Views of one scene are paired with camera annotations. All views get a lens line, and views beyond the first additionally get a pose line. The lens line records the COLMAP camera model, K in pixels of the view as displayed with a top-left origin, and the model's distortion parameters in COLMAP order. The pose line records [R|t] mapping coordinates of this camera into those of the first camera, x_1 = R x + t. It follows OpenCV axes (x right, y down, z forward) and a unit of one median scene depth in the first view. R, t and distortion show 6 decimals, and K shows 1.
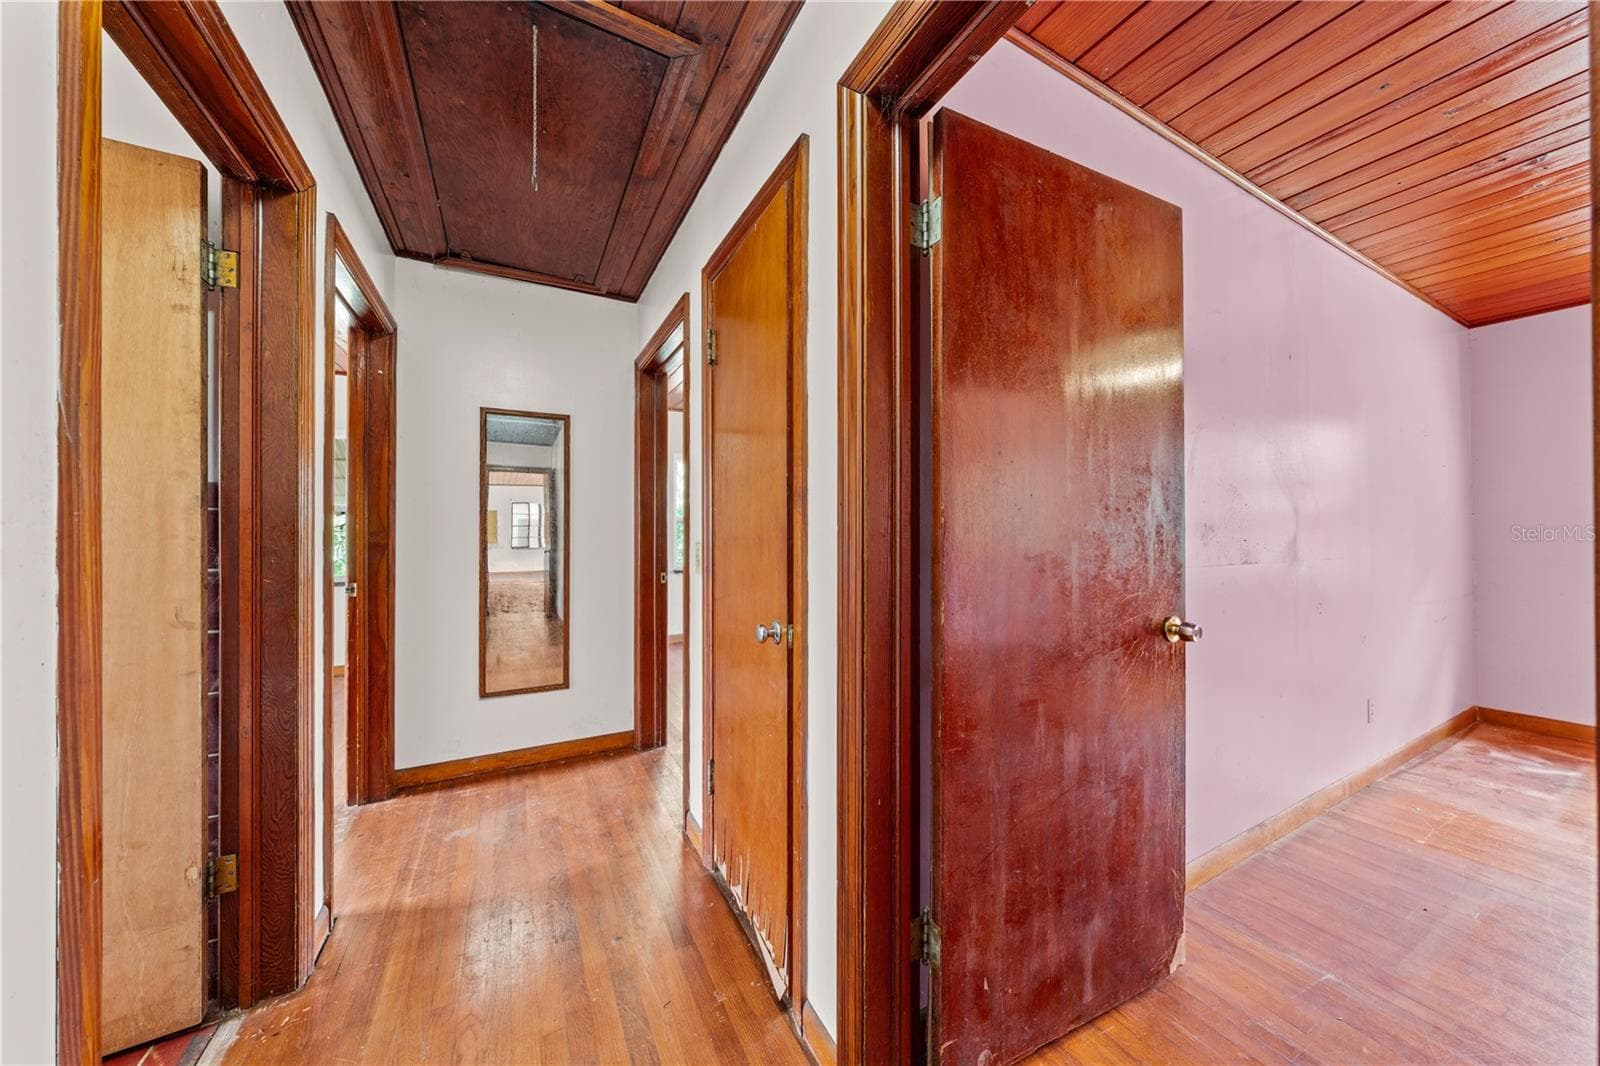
lens RADIAL K [[539.4, 0, 799.4], [0, 539.4, 527.3], [0, 0, 1]] dist [-0.007351, 0.000081]
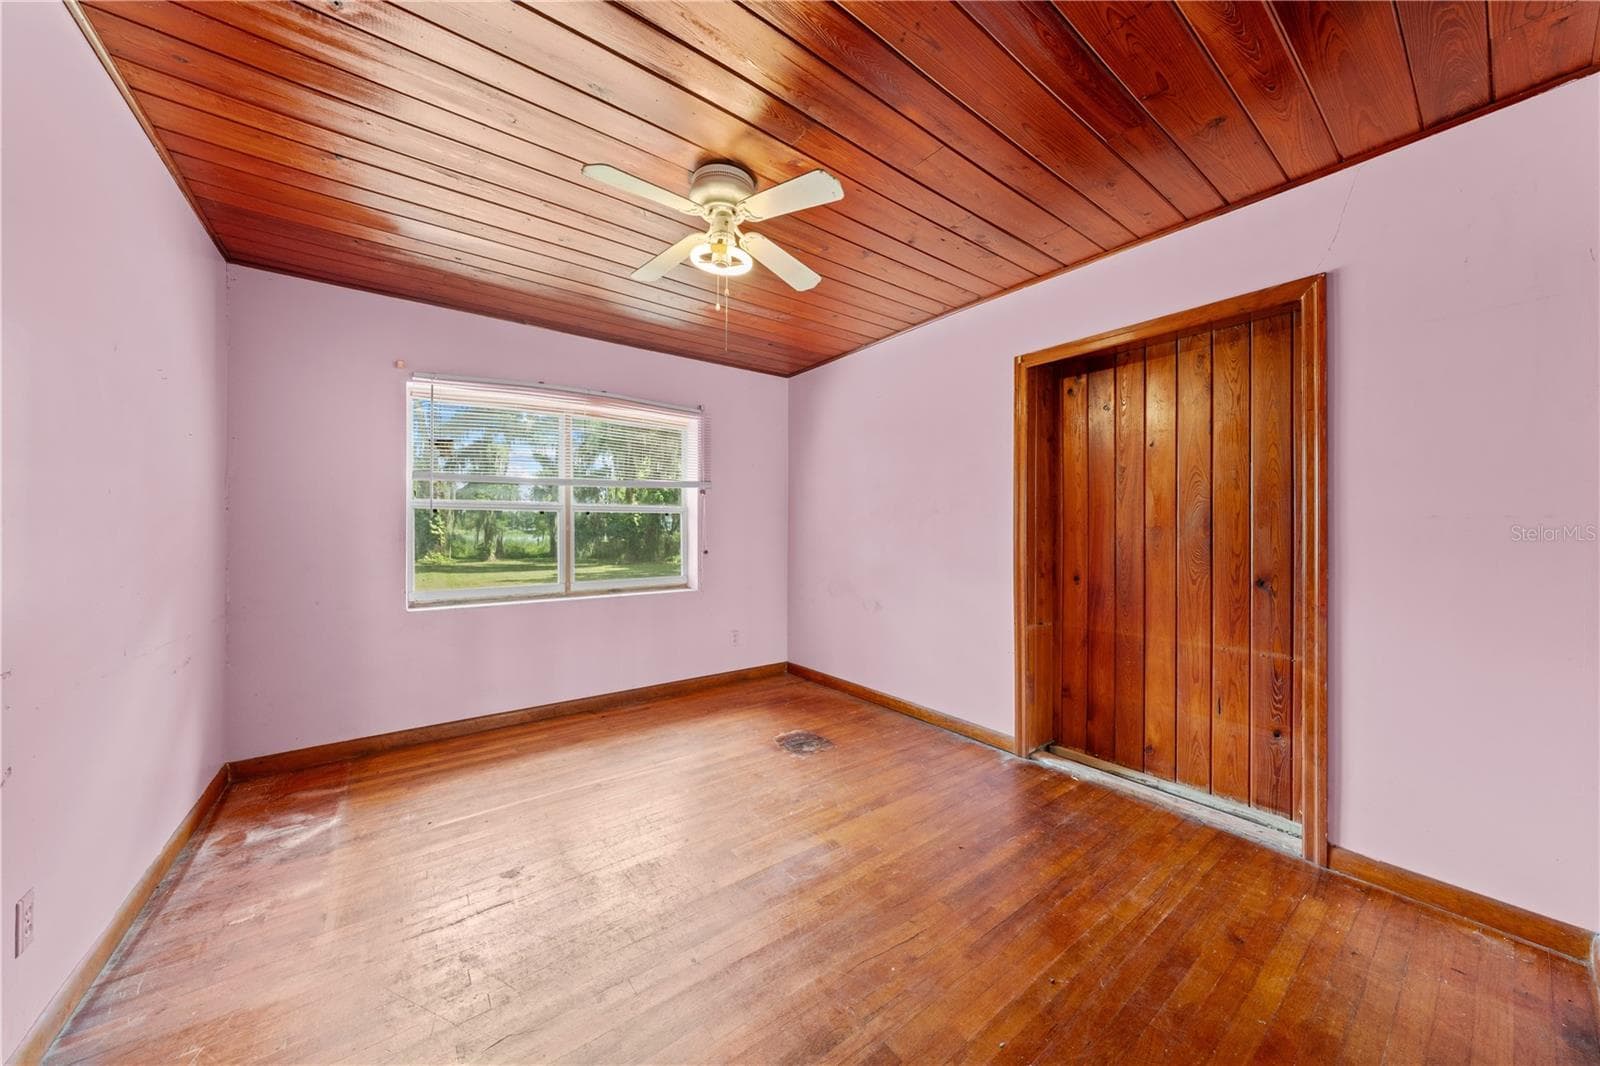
lens RADIAL K [[539.4, 0, 795.3], [0, 539.4, 527.4], [0, 0, 1]] dist [-0.007351, 0.000081]
pose [[-0.148995, 0.005853, 0.988821, 0.485010], [-0.008633, 0.999937, -0.007219, 0.003424], [-0.988800, -0.009613, -0.148935, 0.389070]]
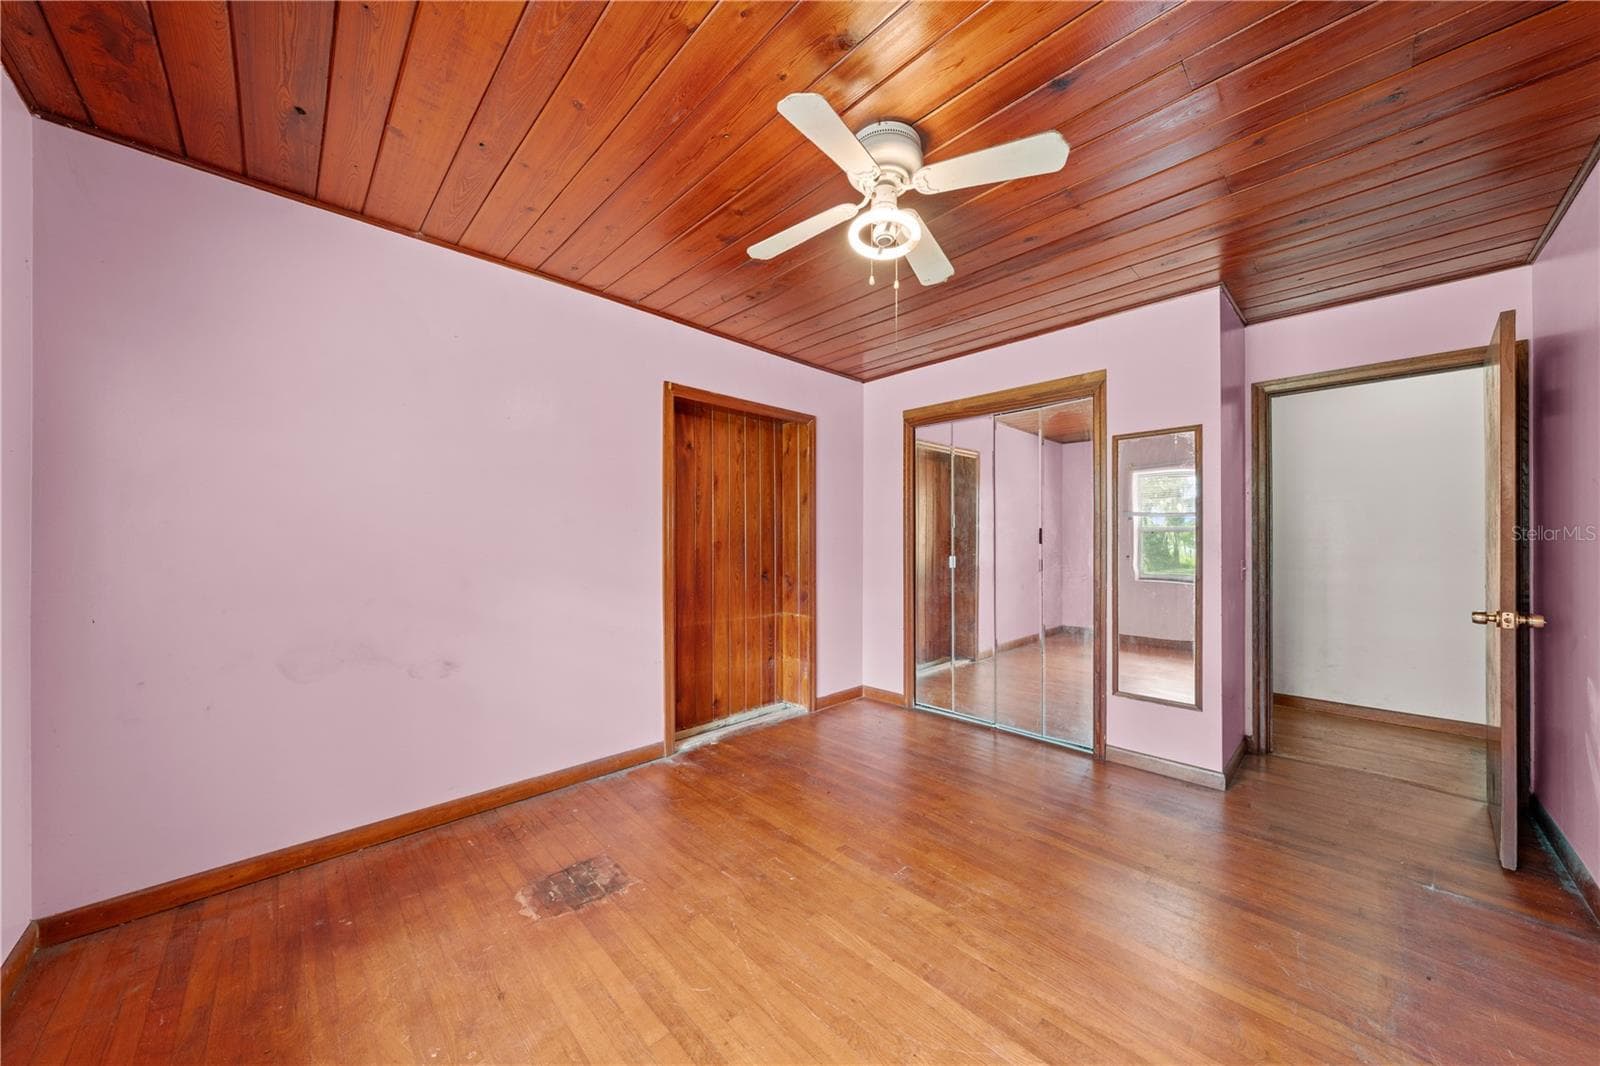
lens RADIAL K [[539.4, 0, 798.6], [0, 539.4, 539.1], [0, 0, 1]] dist [-0.007351, 0.000081]
pose [[-0.961522, 0.005988, -0.274661, 1.505660], [0.011008, 0.999799, -0.016740, 0.009029], [0.274506, -0.019119, -0.961395, 0.958776]]
